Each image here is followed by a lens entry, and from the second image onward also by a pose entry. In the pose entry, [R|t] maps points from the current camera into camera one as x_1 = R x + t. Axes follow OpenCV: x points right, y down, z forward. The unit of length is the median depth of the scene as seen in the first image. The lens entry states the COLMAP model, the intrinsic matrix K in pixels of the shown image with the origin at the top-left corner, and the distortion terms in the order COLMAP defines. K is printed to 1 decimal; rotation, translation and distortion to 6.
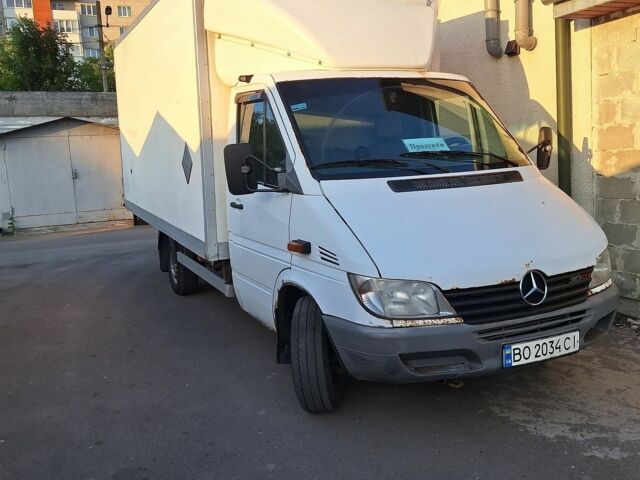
lens RADIAL K [[743.5, 0, 320.0], [0, 743.5, 240.1], [0, 0, 1]] dist [0.025145, 0.000000]
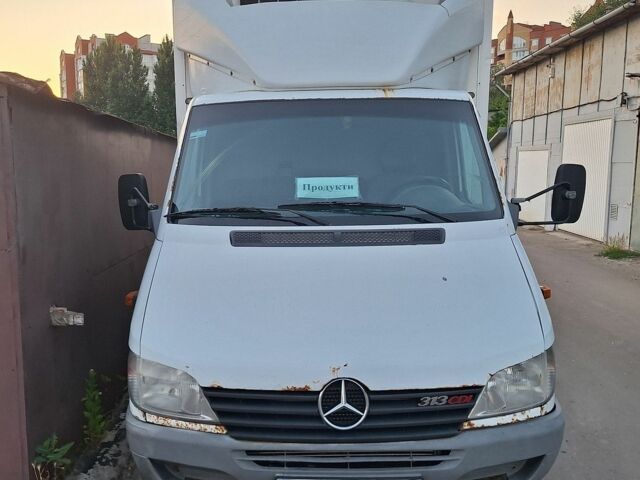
lens RADIAL K [[743.5, 0, 319.8], [0, 743.5, 239.7], [0, 0, 1]] dist [0.025145, 0.000000]
pose [[0.859454, 0.079674, -0.504966, 0.608398], [-0.087492, 0.996131, 0.008260, -0.091507], [0.503671, 0.037082, 0.863099, 0.392881]]
